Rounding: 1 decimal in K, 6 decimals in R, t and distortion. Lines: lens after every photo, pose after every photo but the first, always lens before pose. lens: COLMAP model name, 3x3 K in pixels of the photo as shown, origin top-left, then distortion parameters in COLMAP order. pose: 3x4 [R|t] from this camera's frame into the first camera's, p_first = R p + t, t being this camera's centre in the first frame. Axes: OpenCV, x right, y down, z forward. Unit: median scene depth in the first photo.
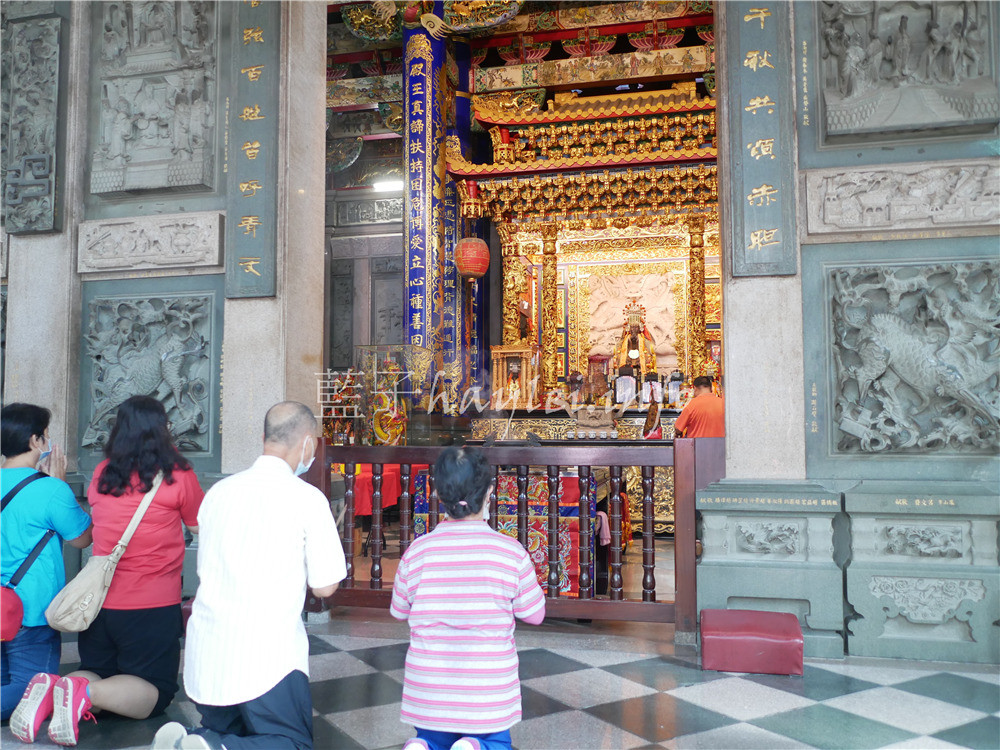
lens RADIAL K [[870.3, 0, 498.5], [0, 870.3, 378.6], [0, 0, 1]] dist [-0.008137, -0.001275]
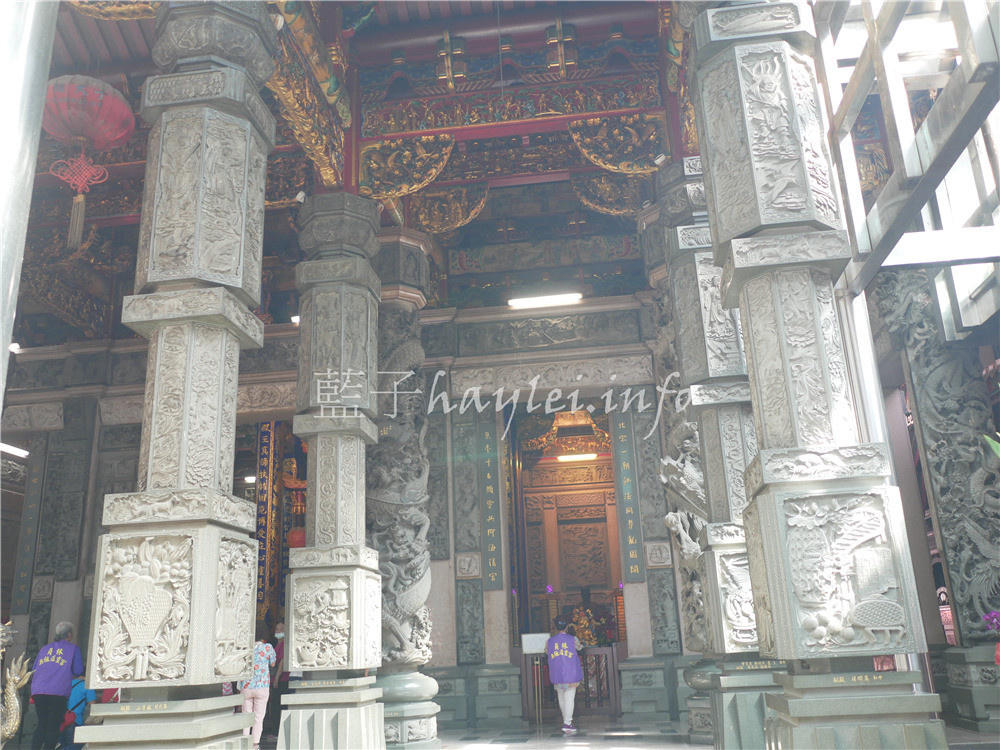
lens RADIAL K [[870.3, 0, 498.5], [0, 870.3, 378.6], [0, 0, 1]] dist [-0.008137, -0.001275]
pose [[0.994624, -0.009059, 0.103154, 0.182599], [0.032674, 0.972730, -0.229627, -0.050132], [-0.098261, 0.231763, 0.967797, -0.688182]]
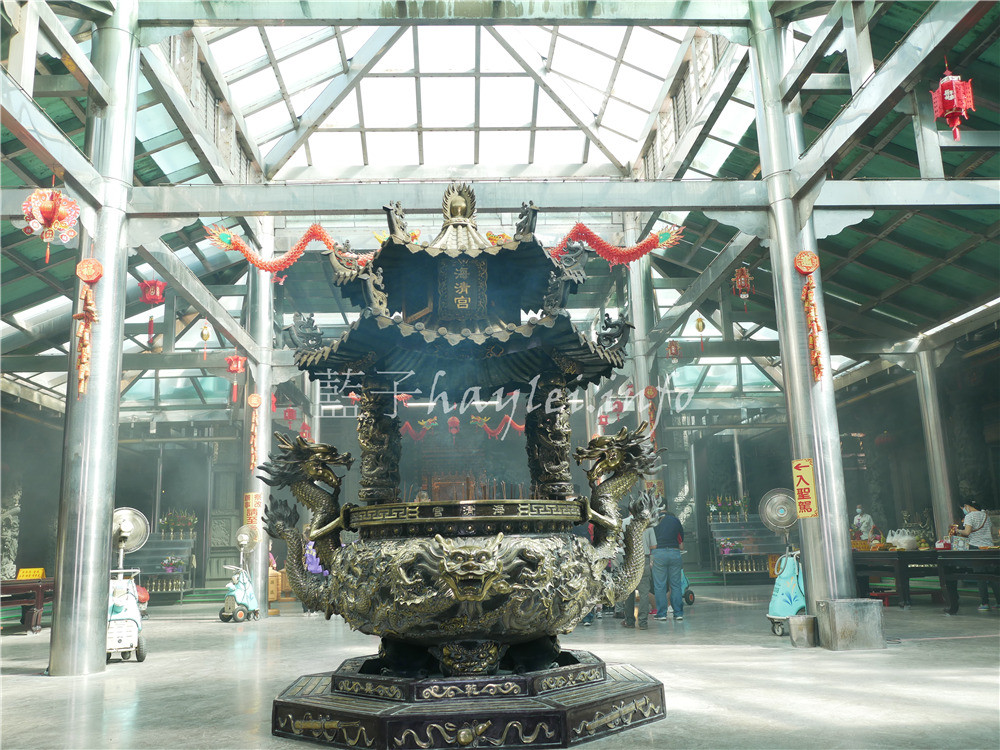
lens RADIAL K [[870.3, 0, 498.5], [0, 870.3, 378.6], [0, 0, 1]] dist [-0.008137, -0.001275]
pose [[0.962246, 0.028946, 0.270639, -0.580058], [0.008370, 0.990711, -0.135723, -0.097896], [-0.272054, 0.132864, 0.953065, -2.129298]]
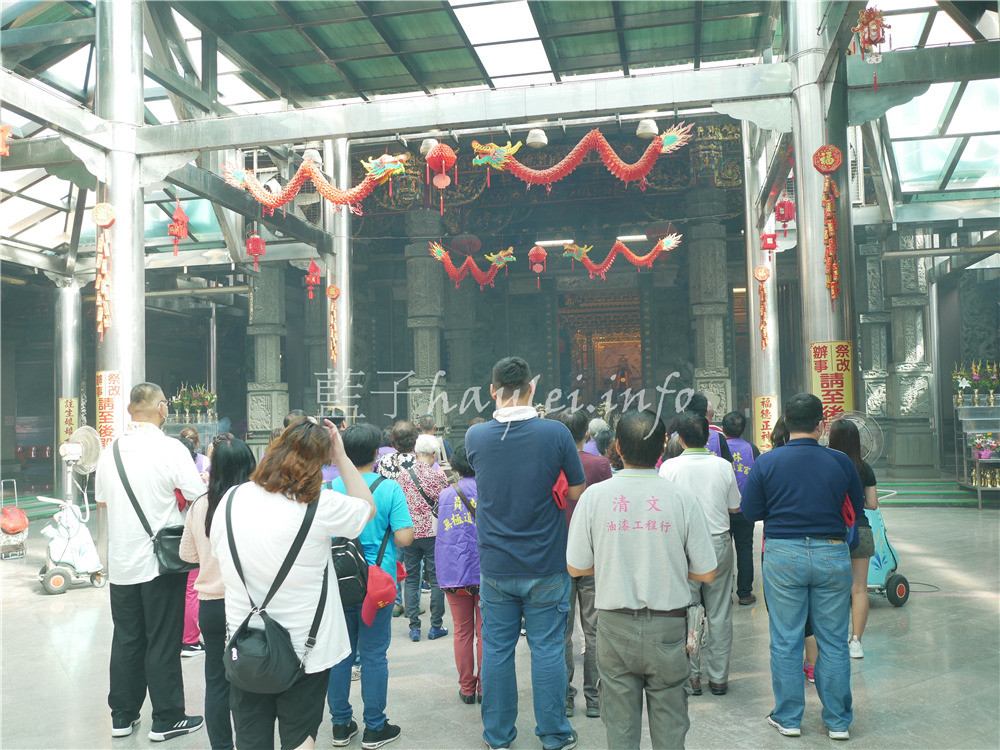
lens RADIAL K [[870.3, 0, 498.5], [0, 870.3, 378.6], [0, 0, 1]] dist [-0.008137, -0.001275]
pose [[0.999697, -0.014627, 0.019810, -0.268530], [0.014136, 0.999596, 0.024670, -0.114703], [-0.020163, -0.024383, 0.999499, -1.585324]]
